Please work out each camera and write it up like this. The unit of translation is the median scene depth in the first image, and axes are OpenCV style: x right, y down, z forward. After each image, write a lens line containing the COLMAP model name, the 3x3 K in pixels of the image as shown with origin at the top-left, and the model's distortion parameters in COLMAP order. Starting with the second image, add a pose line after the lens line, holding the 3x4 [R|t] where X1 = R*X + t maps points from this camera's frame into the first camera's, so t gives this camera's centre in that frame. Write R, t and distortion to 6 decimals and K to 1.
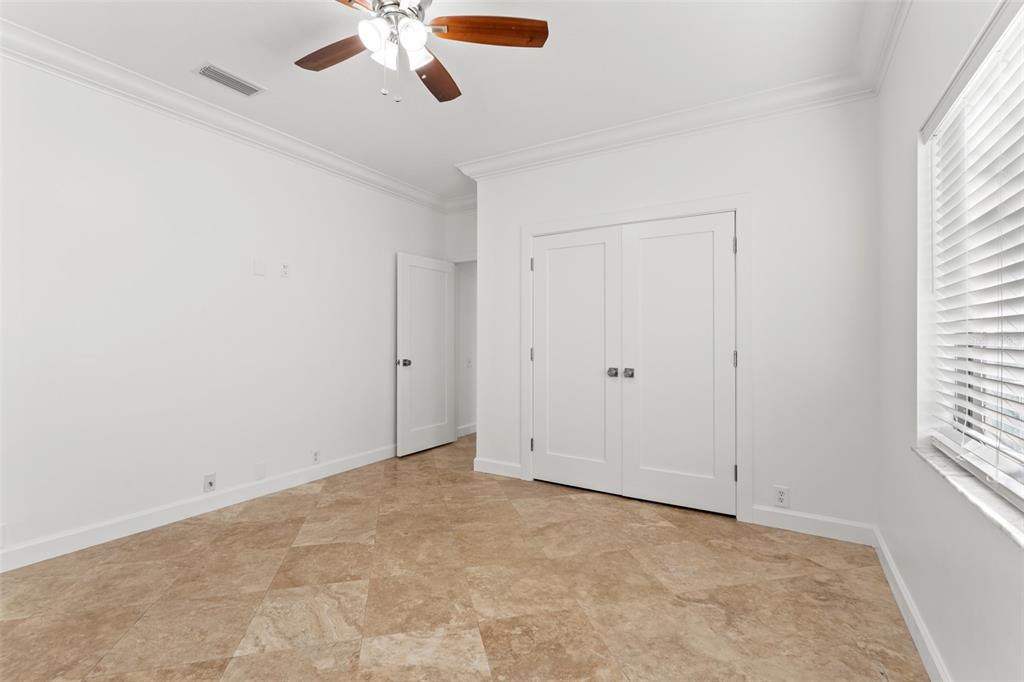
lens RADIAL K [[451.6, 0, 512.5], [0, 451.6, 342.0], [0, 0, 1]] dist [0.000438, 0.000180]
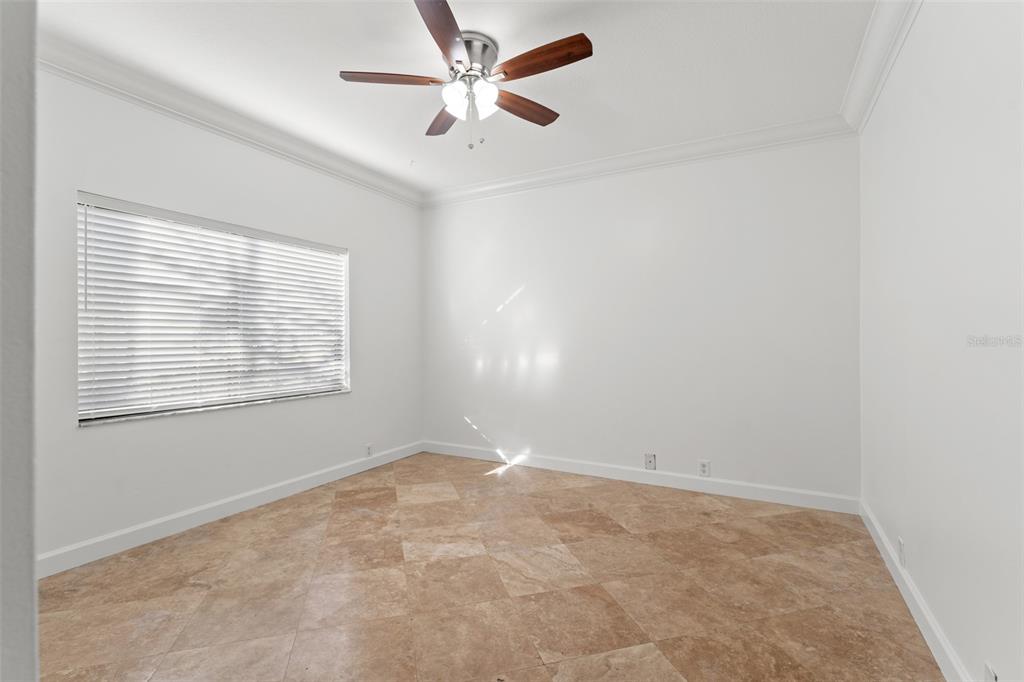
lens RADIAL K [[451.6, 0, 512.2], [0, 451.6, 340.6], [0, 0, 1]] dist [0.000438, 0.000180]
pose [[-0.998952, -0.001484, -0.045750, -0.286607], [-0.001901, 0.999957, 0.009060, -0.028340], [0.045734, 0.009137, -0.998912, 2.027139]]
